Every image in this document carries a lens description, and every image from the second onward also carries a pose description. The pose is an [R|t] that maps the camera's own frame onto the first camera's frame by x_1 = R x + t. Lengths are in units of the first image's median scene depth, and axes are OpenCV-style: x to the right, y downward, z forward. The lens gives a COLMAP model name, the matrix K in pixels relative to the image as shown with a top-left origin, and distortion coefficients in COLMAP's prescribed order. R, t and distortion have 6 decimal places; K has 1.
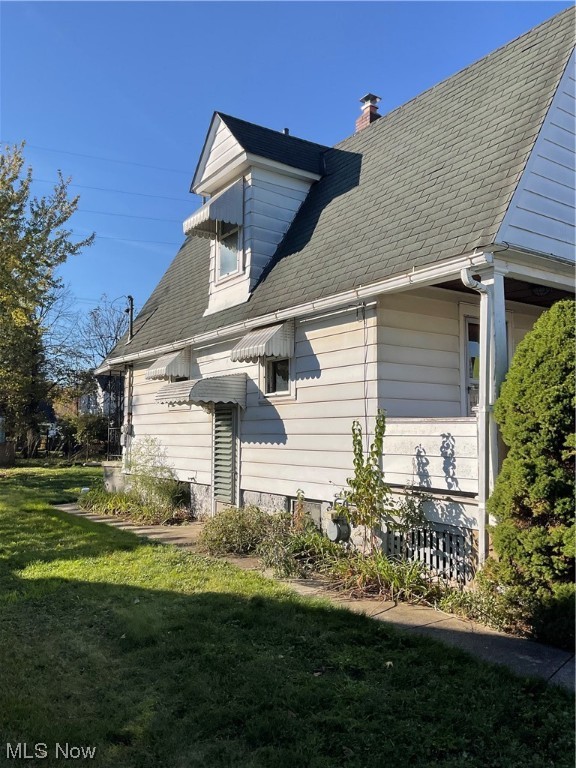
lens RADIAL K [[643.8, 0, 283.7], [0, 643.8, 385.1], [0, 0, 1]] dist [0.069003, -0.112087]
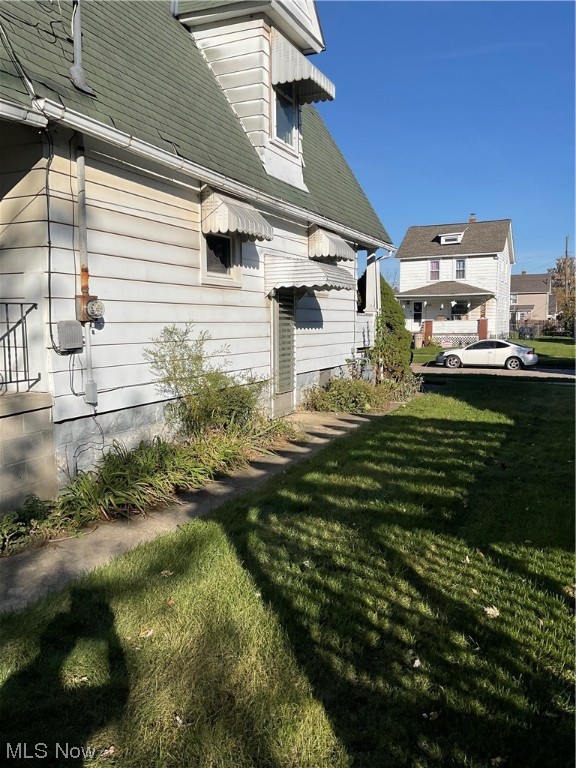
lens RADIAL K [[643.8, 0, 283.7], [0, 643.8, 385.1], [0, 0, 1]] dist [0.069003, -0.112087]
pose [[-0.485386, -0.100986, 0.868448, -0.924775], [-0.076706, 0.994395, 0.072760, 0.099503], [-0.870929, -0.031298, -0.490411, 1.459215]]
